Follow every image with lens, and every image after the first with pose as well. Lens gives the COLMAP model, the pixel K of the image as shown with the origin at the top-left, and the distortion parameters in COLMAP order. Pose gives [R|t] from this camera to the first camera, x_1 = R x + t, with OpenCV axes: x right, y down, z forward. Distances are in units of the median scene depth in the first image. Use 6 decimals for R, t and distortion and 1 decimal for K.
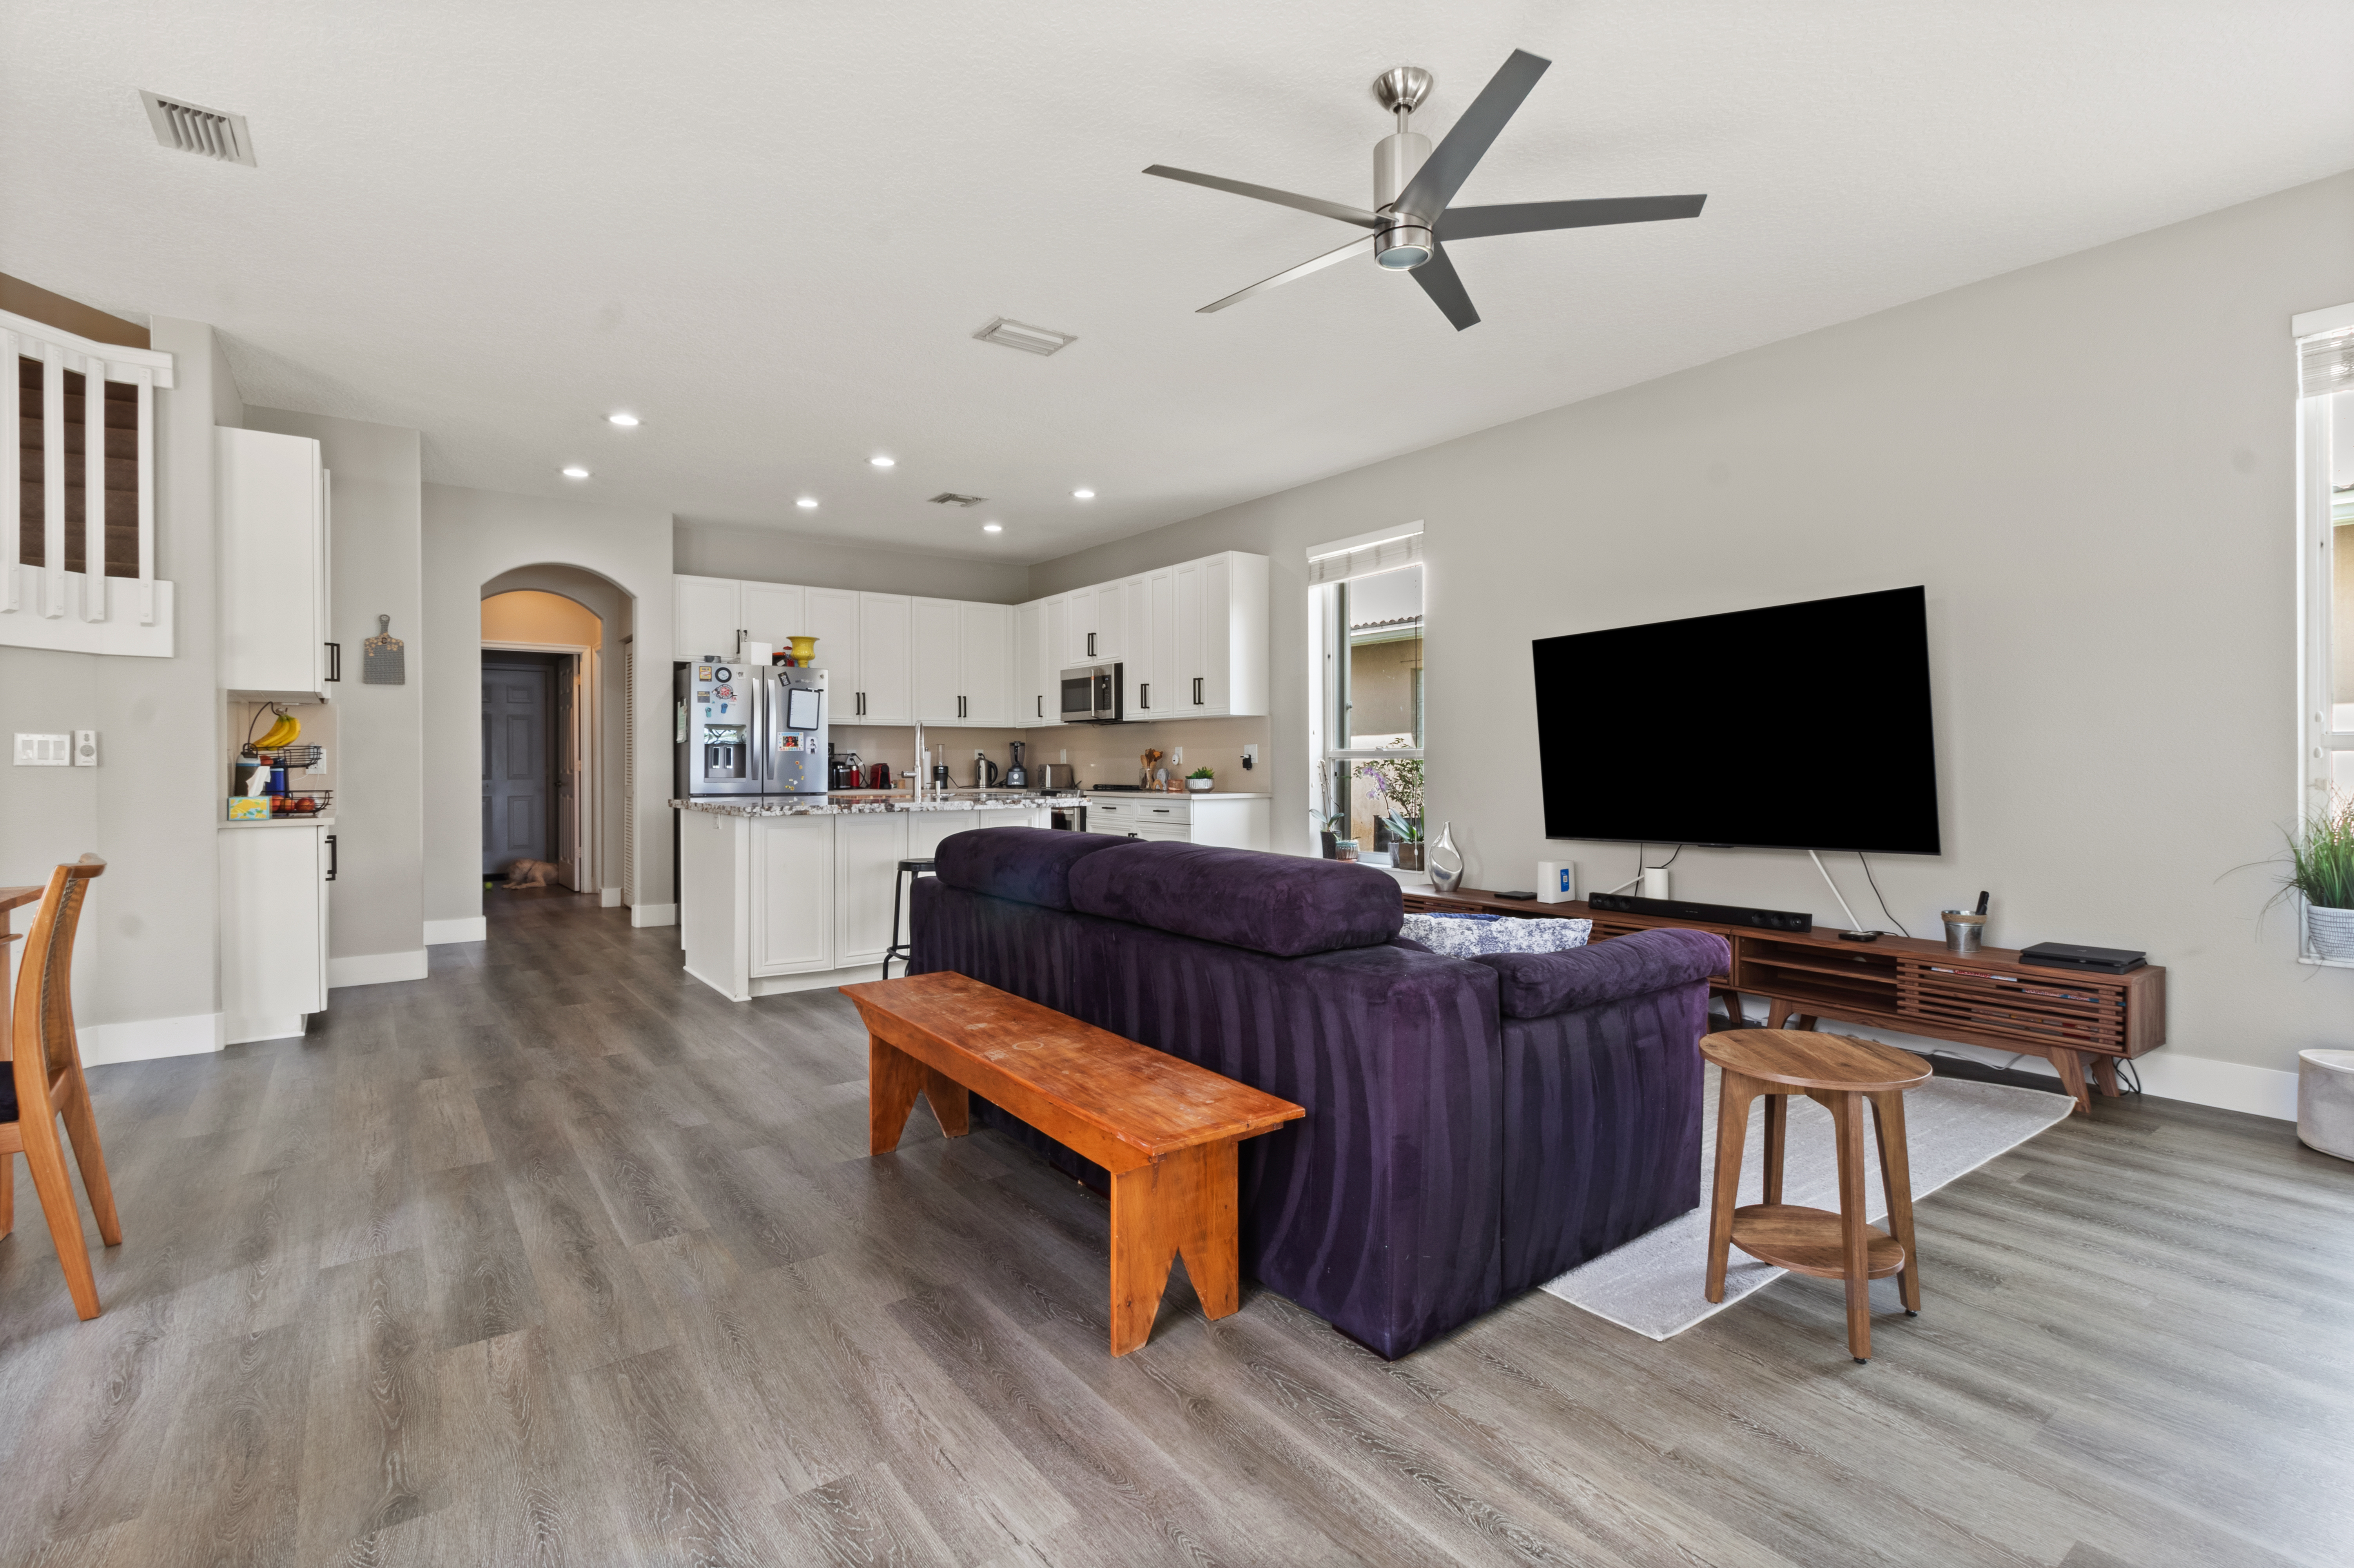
lens RADIAL K [[1097.7, 0, 1186.8], [0, 1097.7, 754.3], [0, 0, 1]] dist [0.003669, -0.001032]
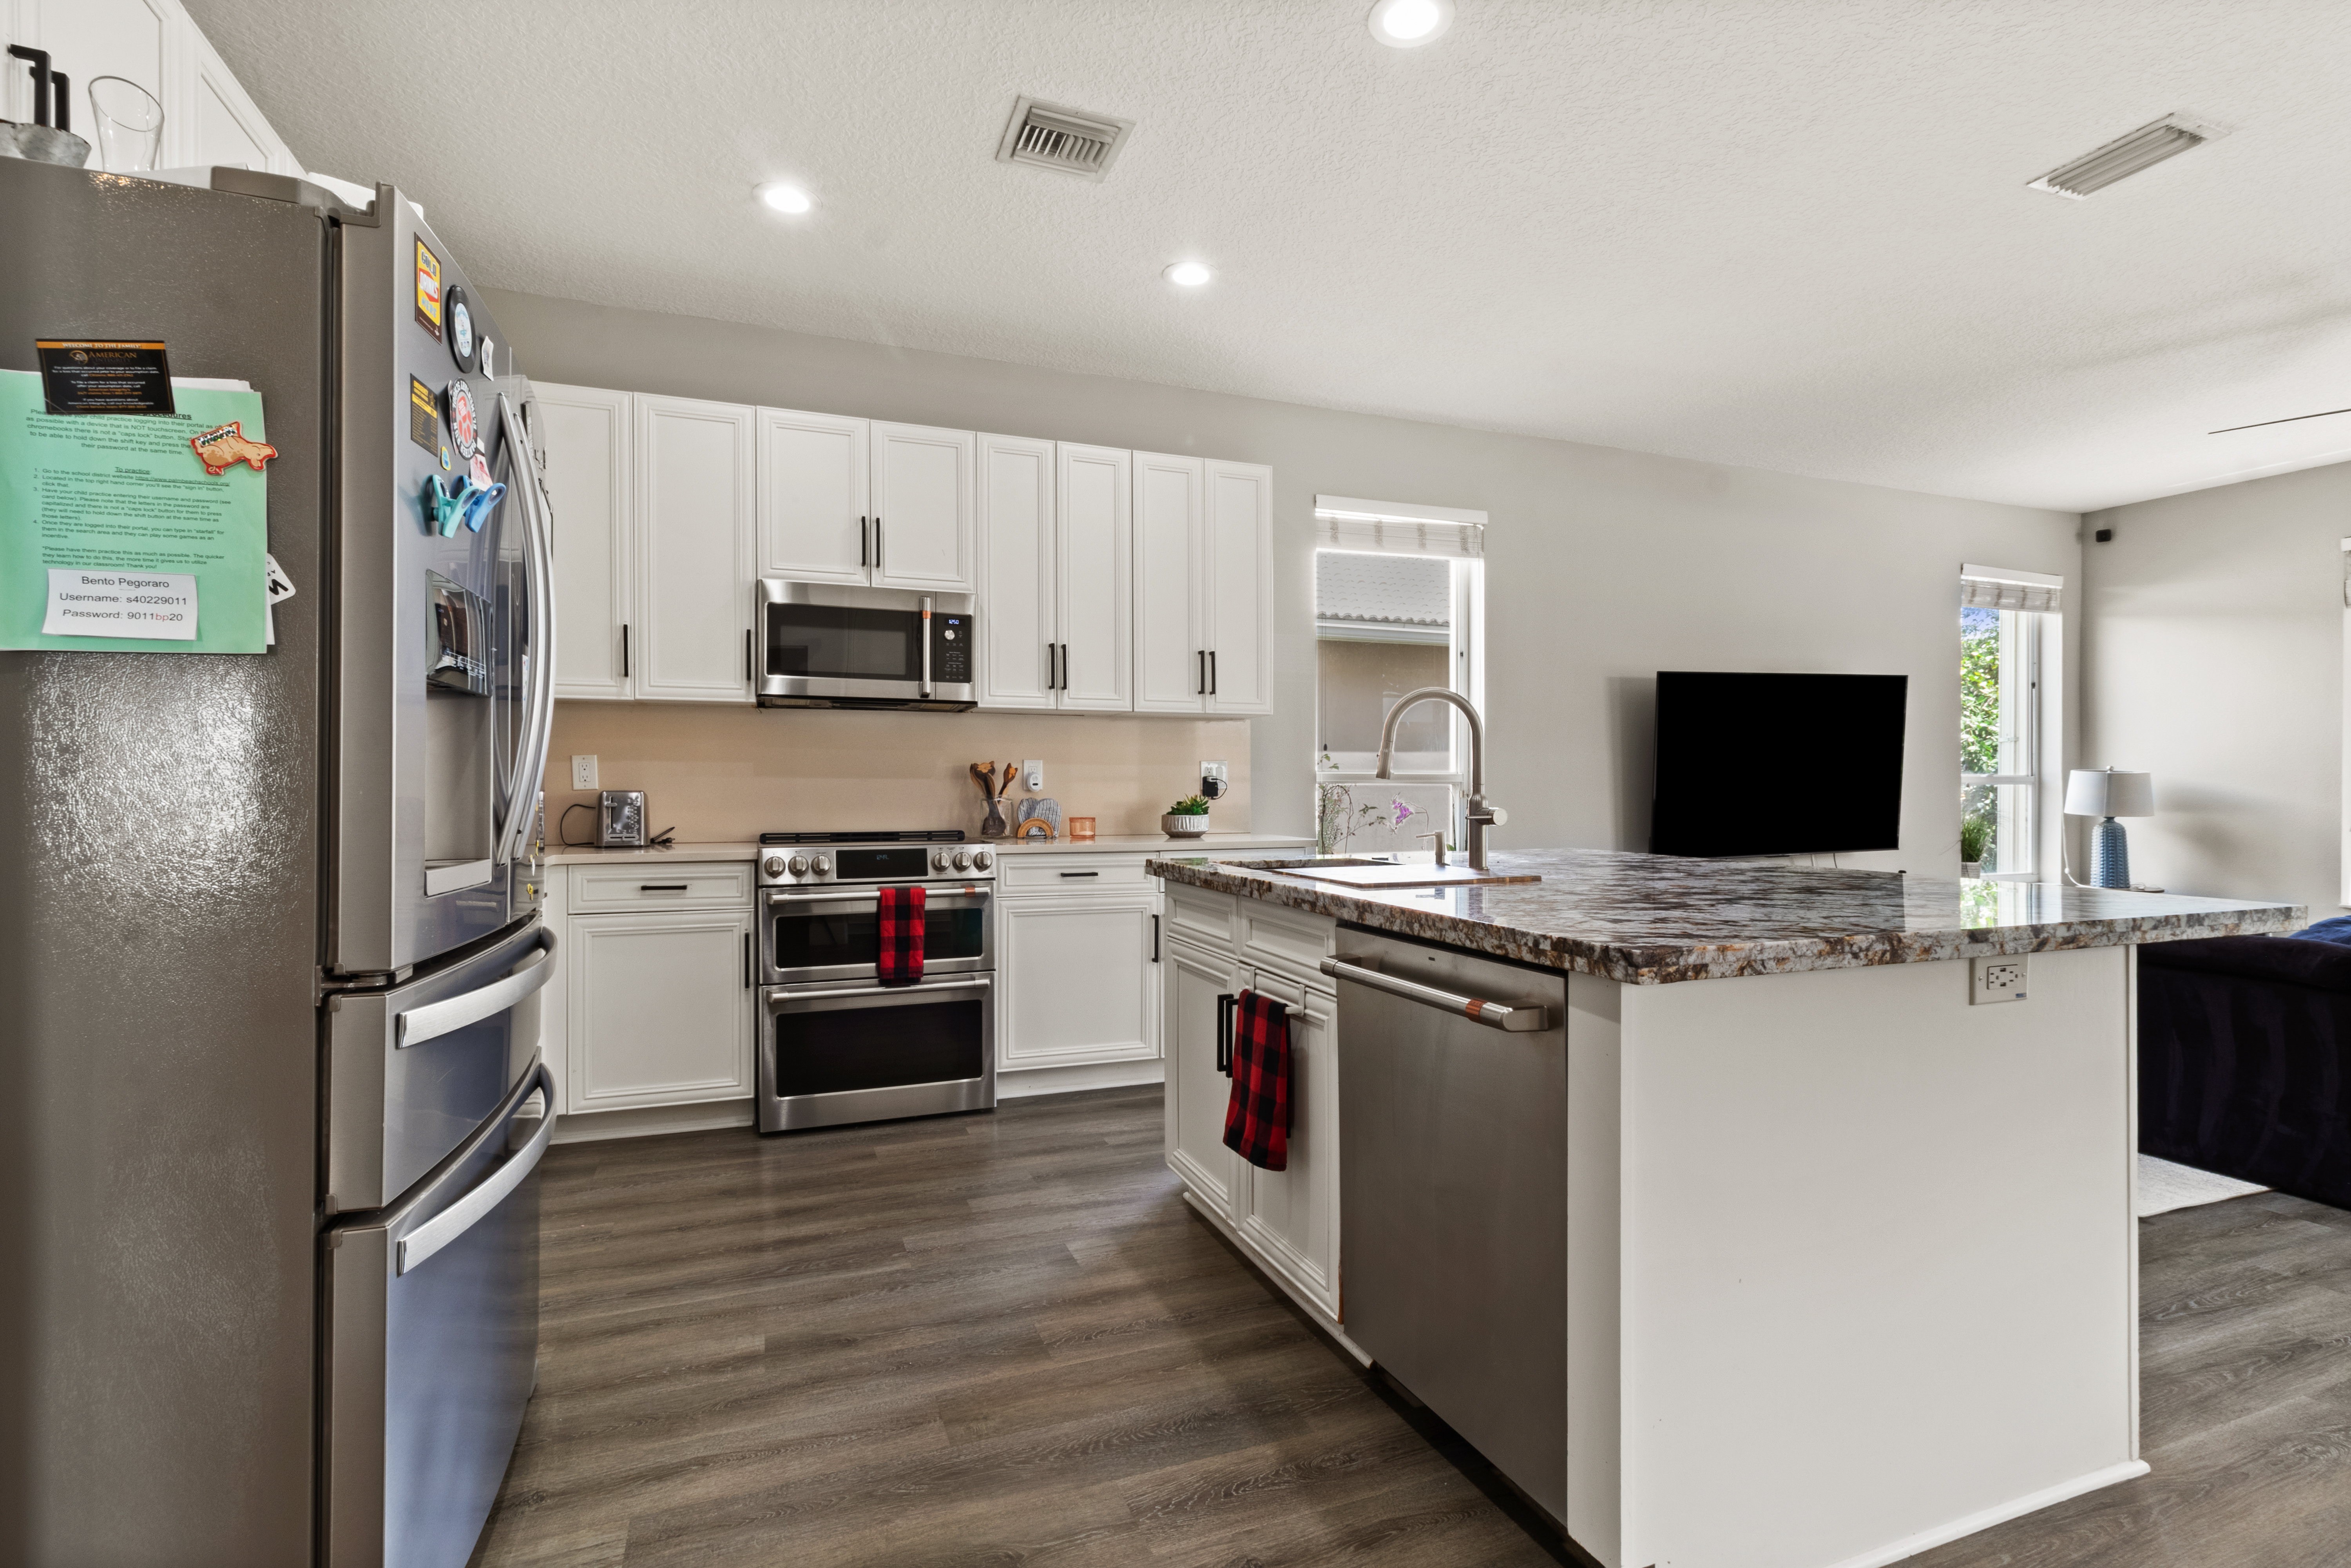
lens RADIAL K [[1096.3, 0, 1181.9], [0, 1096.3, 776.7], [0, 0, 1]] dist [0.003669, -0.001032]
pose [[0.275728, 0.011038, 0.961172, -0.728129], [-0.009665, 0.999915, -0.008711, 0.008026], [-0.961187, -0.006888, 0.275811, 1.045851]]
